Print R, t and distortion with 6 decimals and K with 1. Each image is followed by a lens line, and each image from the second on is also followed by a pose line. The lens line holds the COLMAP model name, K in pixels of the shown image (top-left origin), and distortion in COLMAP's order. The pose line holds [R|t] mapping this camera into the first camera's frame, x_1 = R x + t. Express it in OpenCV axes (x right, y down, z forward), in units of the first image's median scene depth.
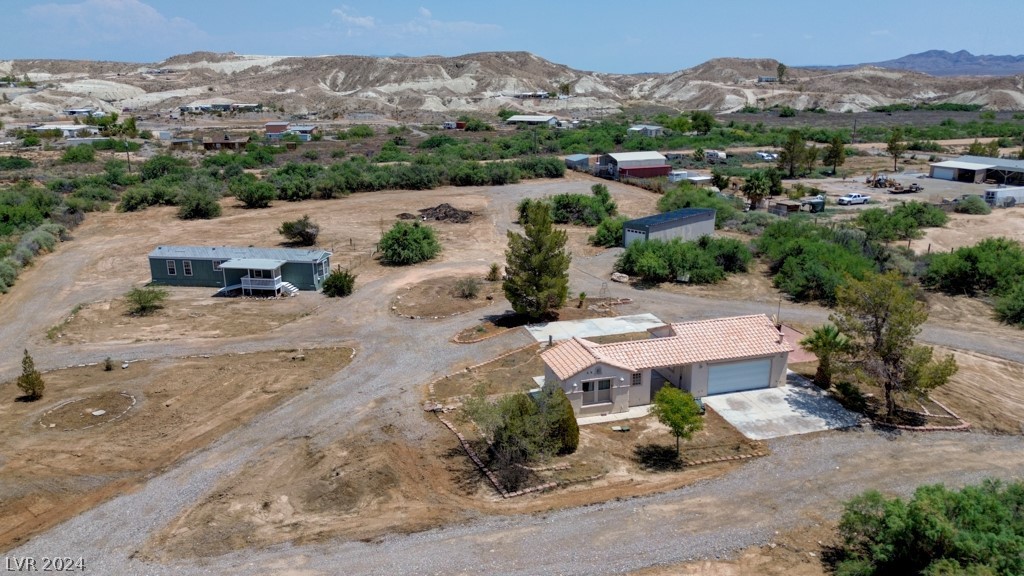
lens RADIAL K [[723.4, 0, 517.3], [0, 723.4, 291.1], [0, 0, 1]] dist [0.078591, -0.081469]
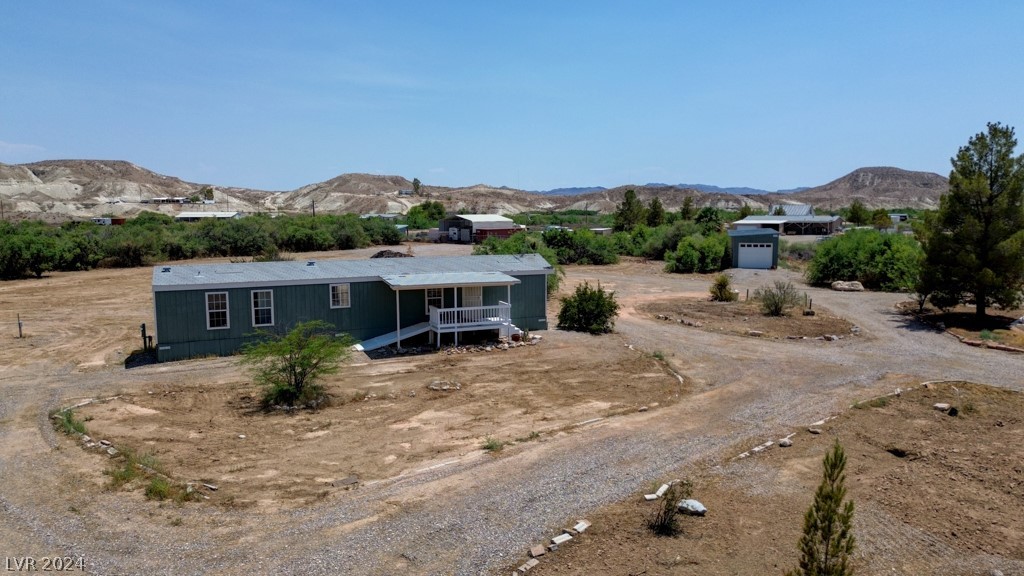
lens RADIAL K [[723.4, 0, 517.3], [0, 723.4, 291.1], [0, 0, 1]] dist [0.078591, -0.081469]
pose [[0.854765, -0.057951, 0.515771, -0.075166], [0.143568, 0.981371, -0.127664, 0.004663], [-0.498764, 0.183171, 0.847161, 0.079434]]
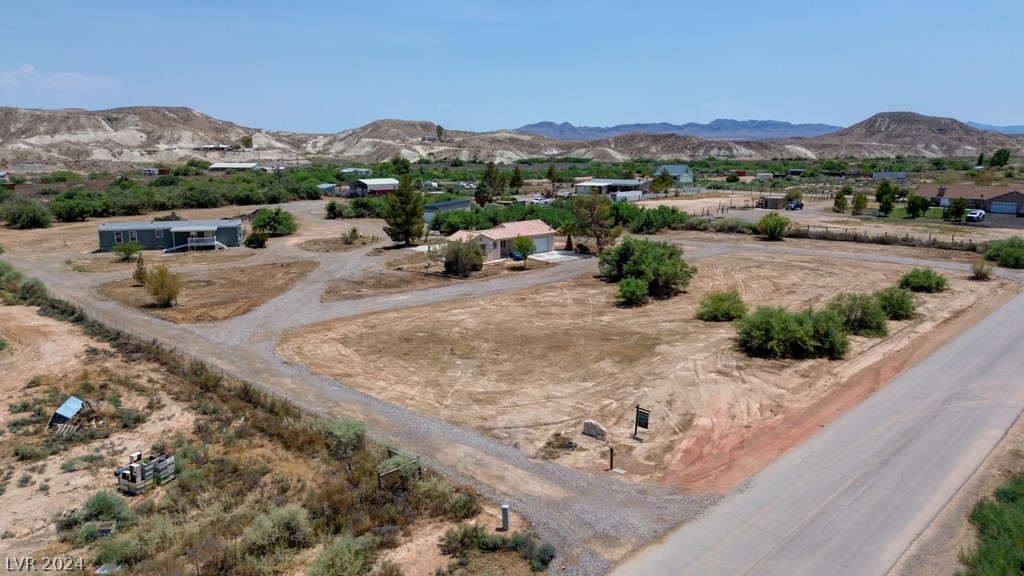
lens RADIAL K [[723.4, 0, 517.3], [0, 723.4, 291.1], [0, 0, 1]] dist [0.078591, -0.081469]
pose [[0.897169, -0.081933, 0.434021, -0.057074], [0.116990, 0.991629, -0.054635, 0.031348], [-0.425912, 0.099793, 0.899244, -0.071187]]
